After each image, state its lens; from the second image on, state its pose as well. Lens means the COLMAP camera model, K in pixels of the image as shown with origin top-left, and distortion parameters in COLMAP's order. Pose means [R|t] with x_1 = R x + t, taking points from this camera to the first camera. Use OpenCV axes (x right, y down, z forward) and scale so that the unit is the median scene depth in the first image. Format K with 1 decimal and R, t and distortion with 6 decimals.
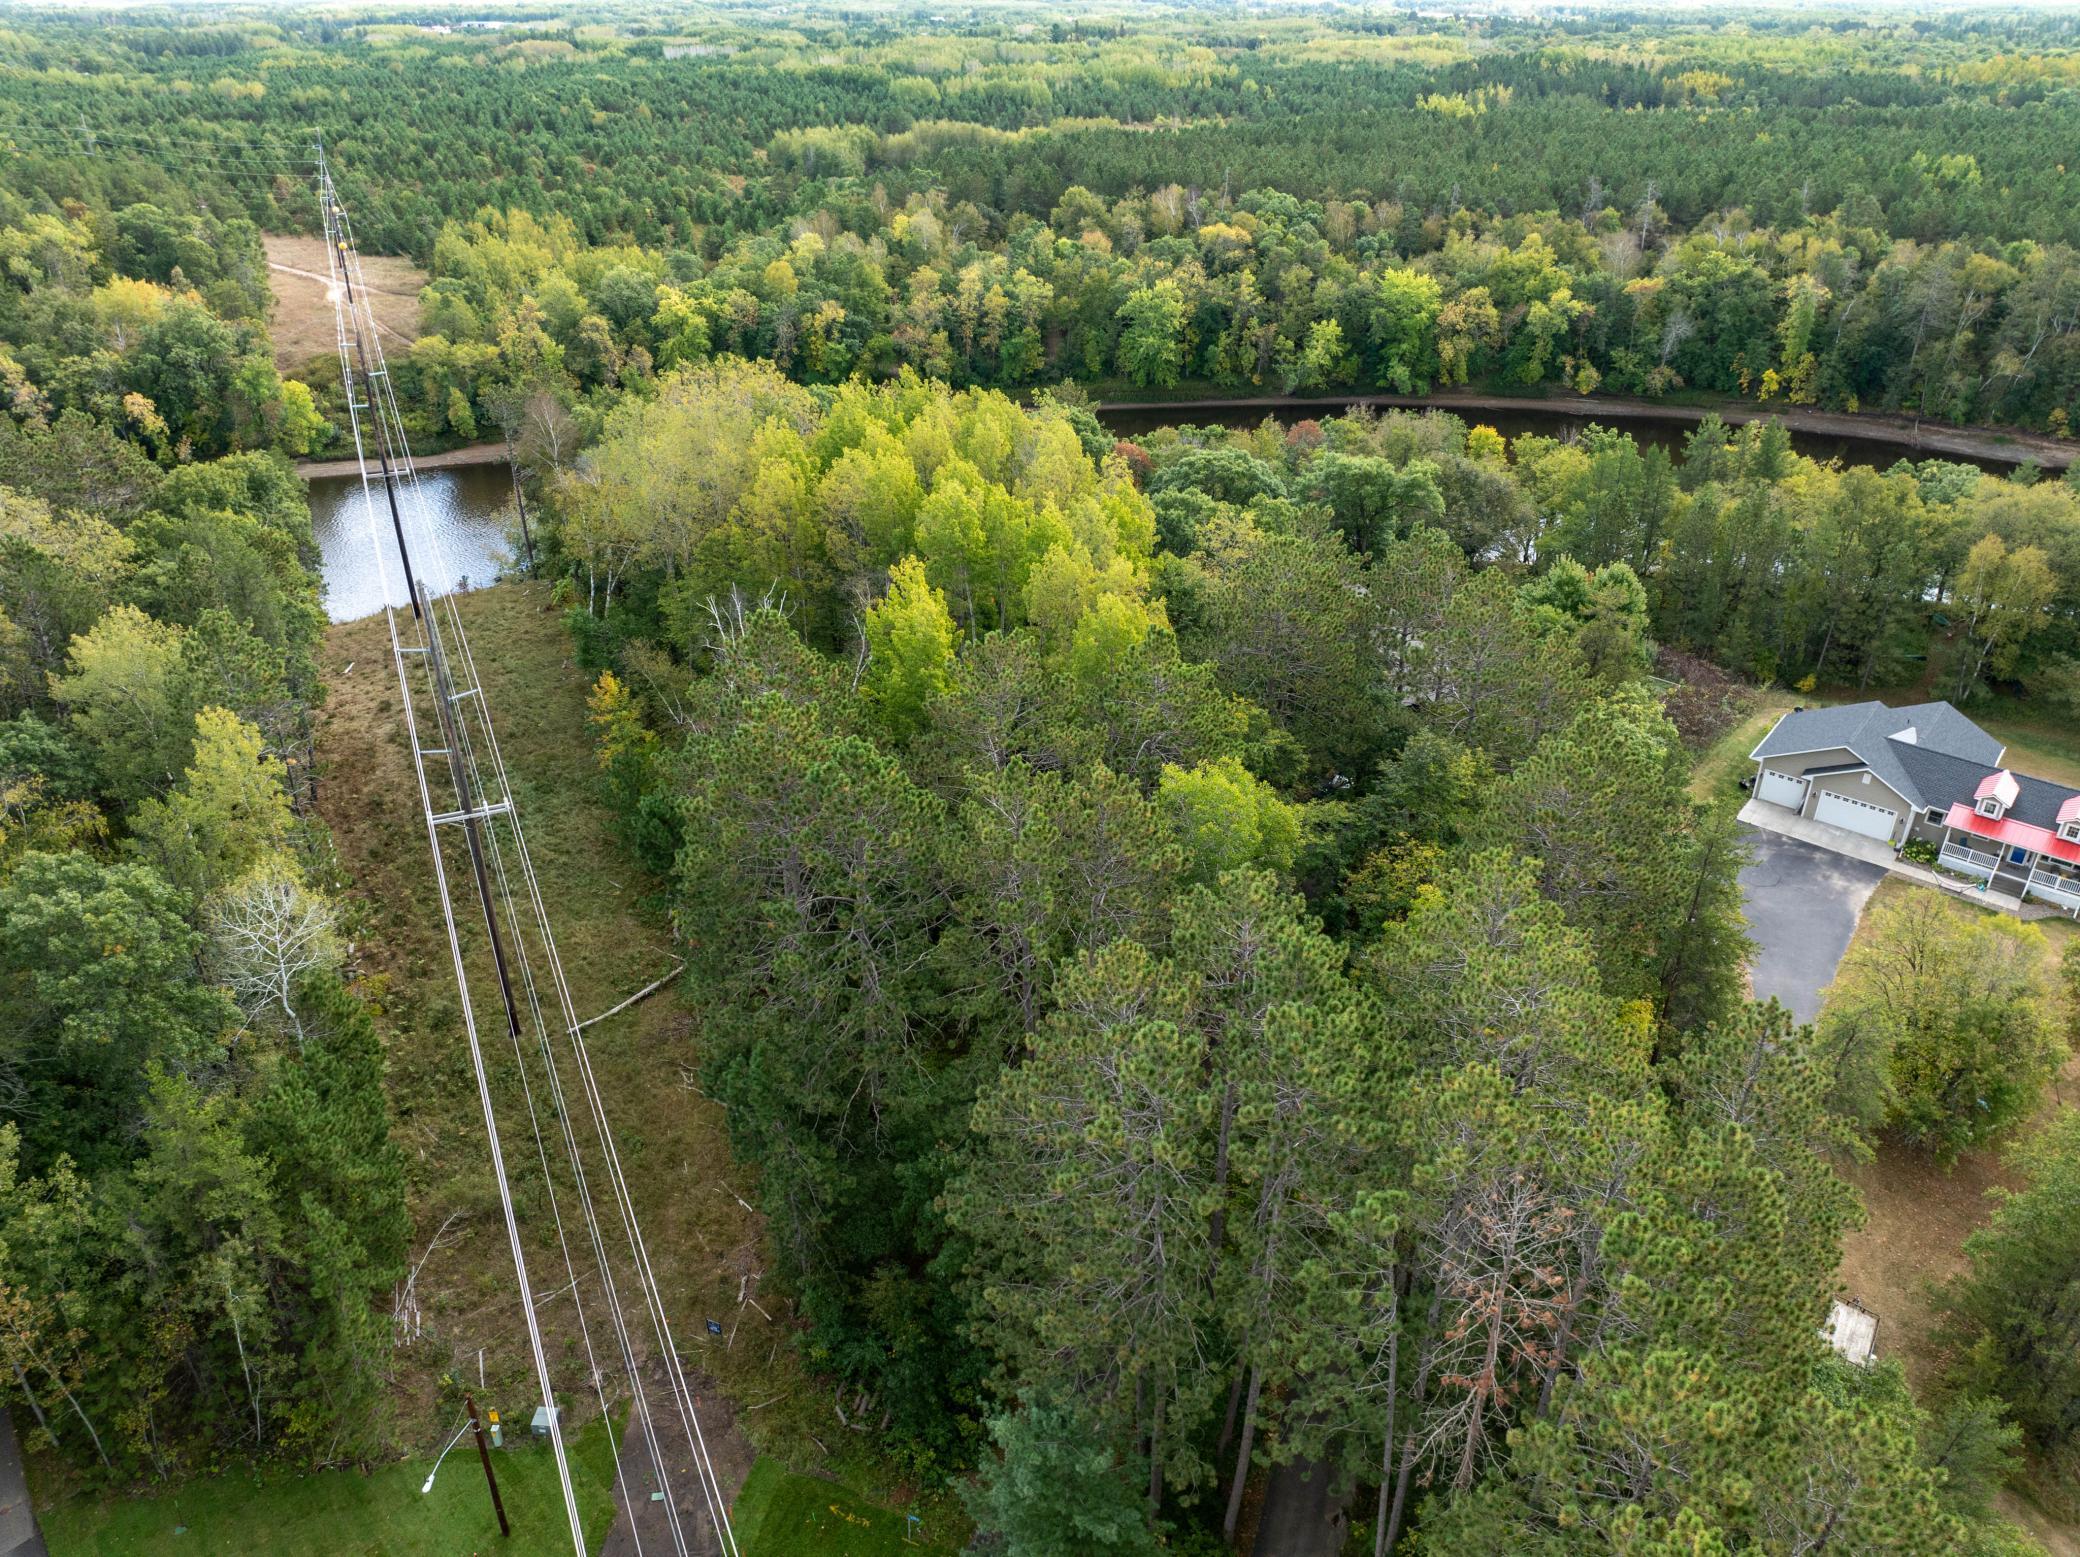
lens RADIAL K [[1459.7, 0, 1040.7], [0, 1459.7, 773.4], [0, 0, 1]] dist [-0.059102, 0.031560]
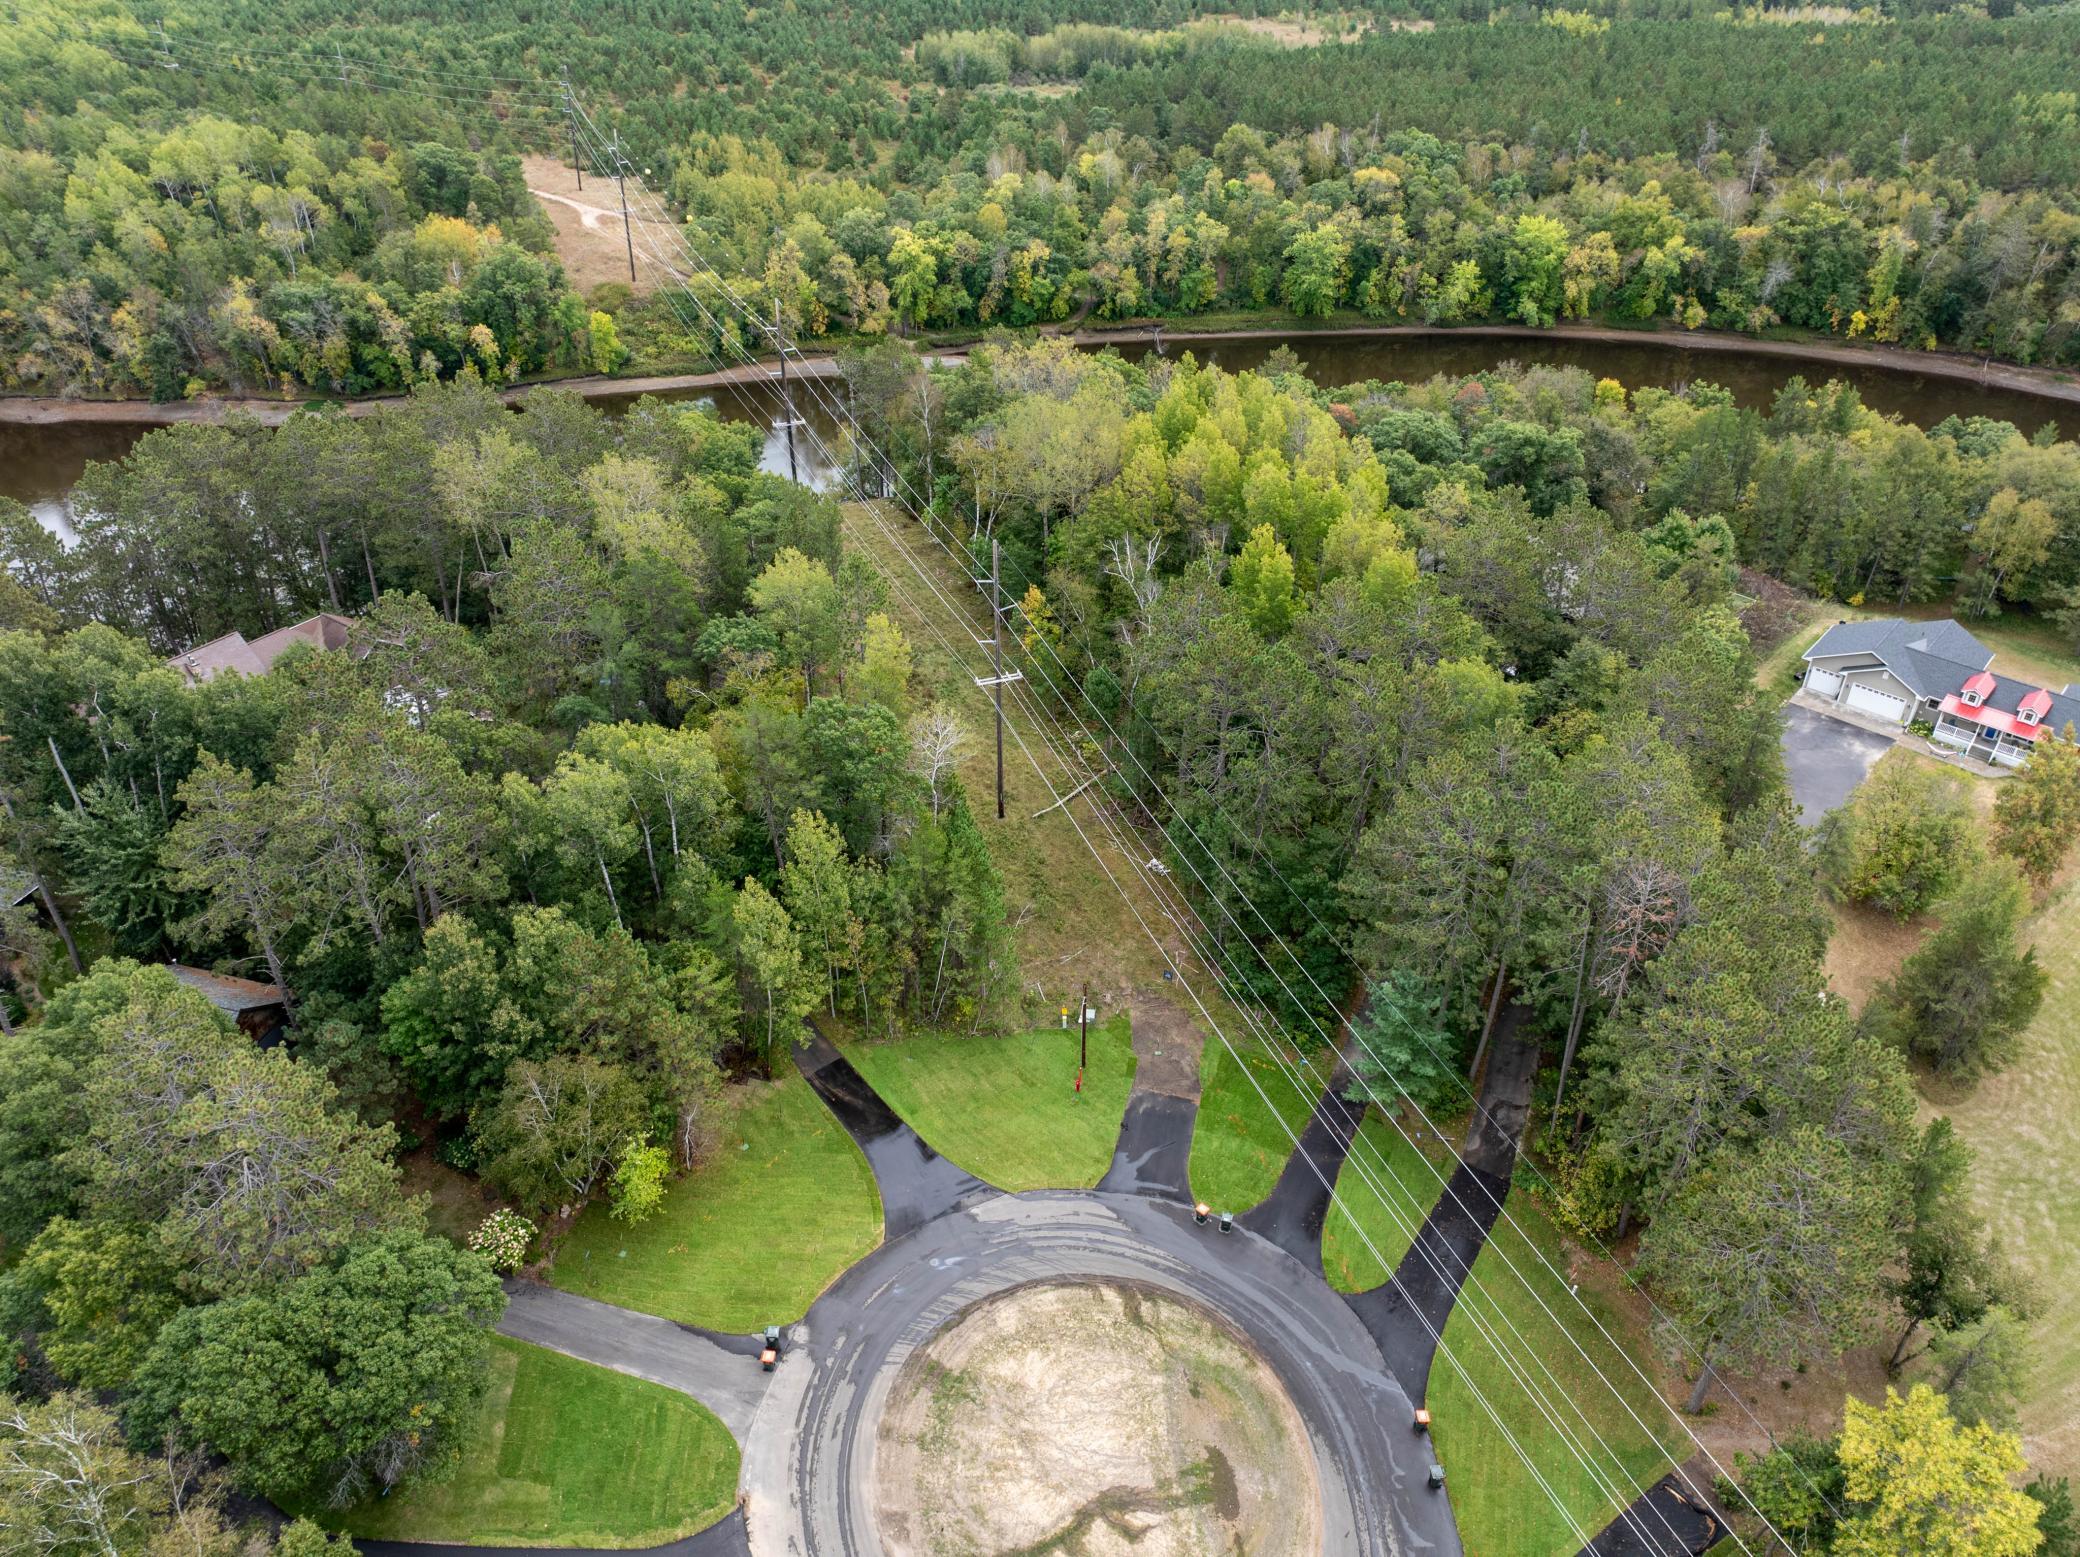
lens RADIAL K [[1459.7, 0, 1041.8], [0, 1459.7, 772.0], [0, 0, 1]] dist [-0.059102, 0.031560]
pose [[0.998677, 0.024115, -0.045425, -0.076027], [-0.020068, 0.995960, 0.087529, -0.003534], [0.047352, -0.086501, 0.995126, -0.185420]]
